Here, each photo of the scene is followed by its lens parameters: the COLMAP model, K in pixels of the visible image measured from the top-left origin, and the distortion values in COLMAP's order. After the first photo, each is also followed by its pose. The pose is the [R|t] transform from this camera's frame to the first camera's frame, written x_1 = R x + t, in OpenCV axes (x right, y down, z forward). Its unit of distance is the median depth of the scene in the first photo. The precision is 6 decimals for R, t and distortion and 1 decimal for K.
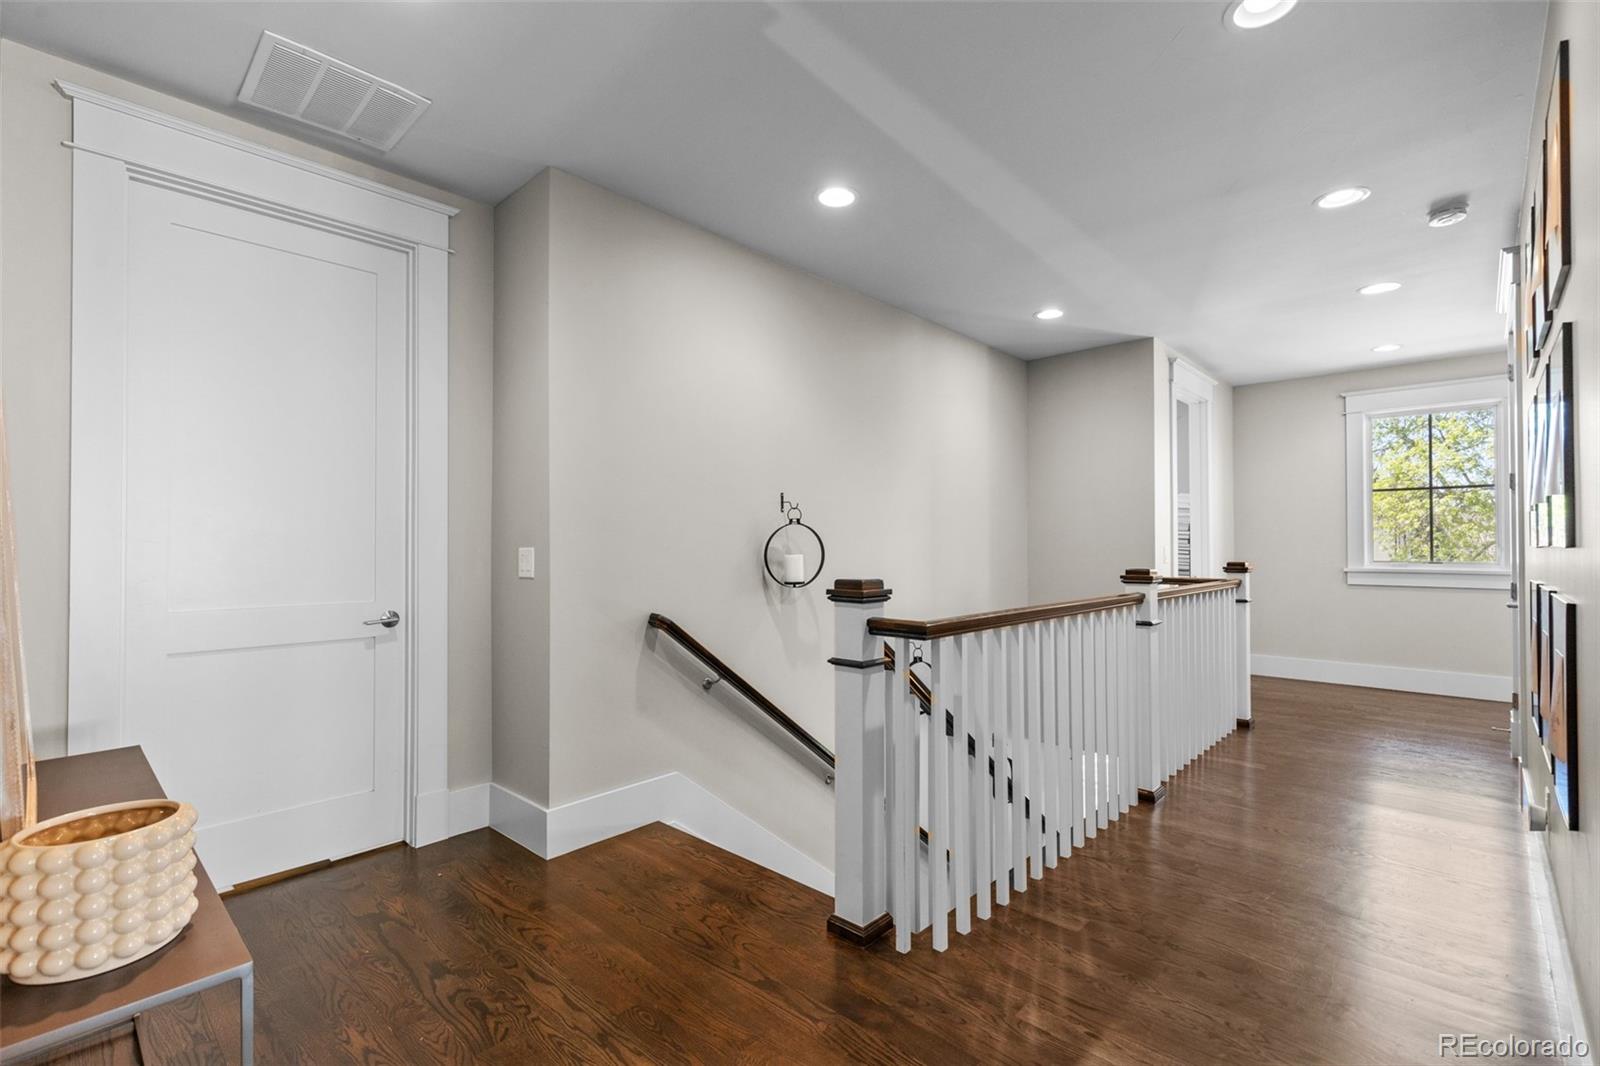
lens RADIAL K [[721.7, 0, 801.0], [0, 721.7, 541.5], [0, 0, 1]] dist [0.005592, 0.000231]
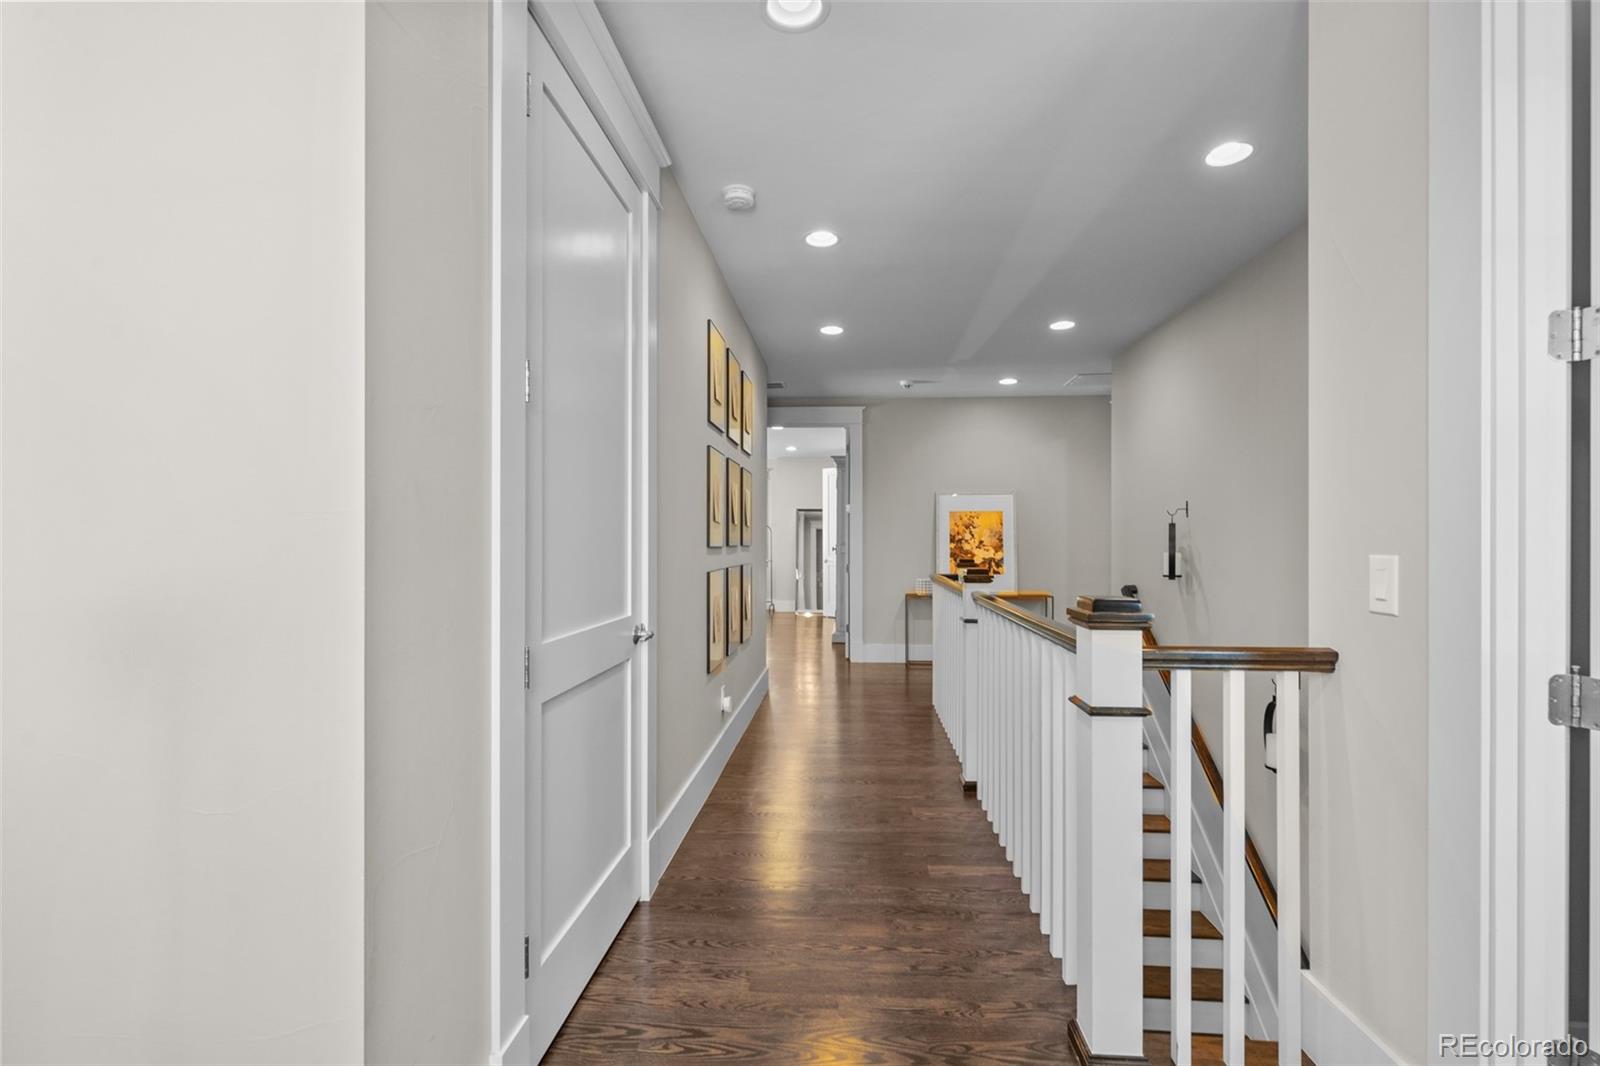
lens RADIAL K [[721.7, 0, 801.0], [0, 721.7, 541.5], [0, 0, 1]] dist [0.005592, 0.000231]
pose [[-0.787012, -0.003728, -0.616926, 1.254567], [-0.001219, 0.999989, -0.004488, 0.018454], [0.616936, -0.002780, -0.787008, 1.595394]]
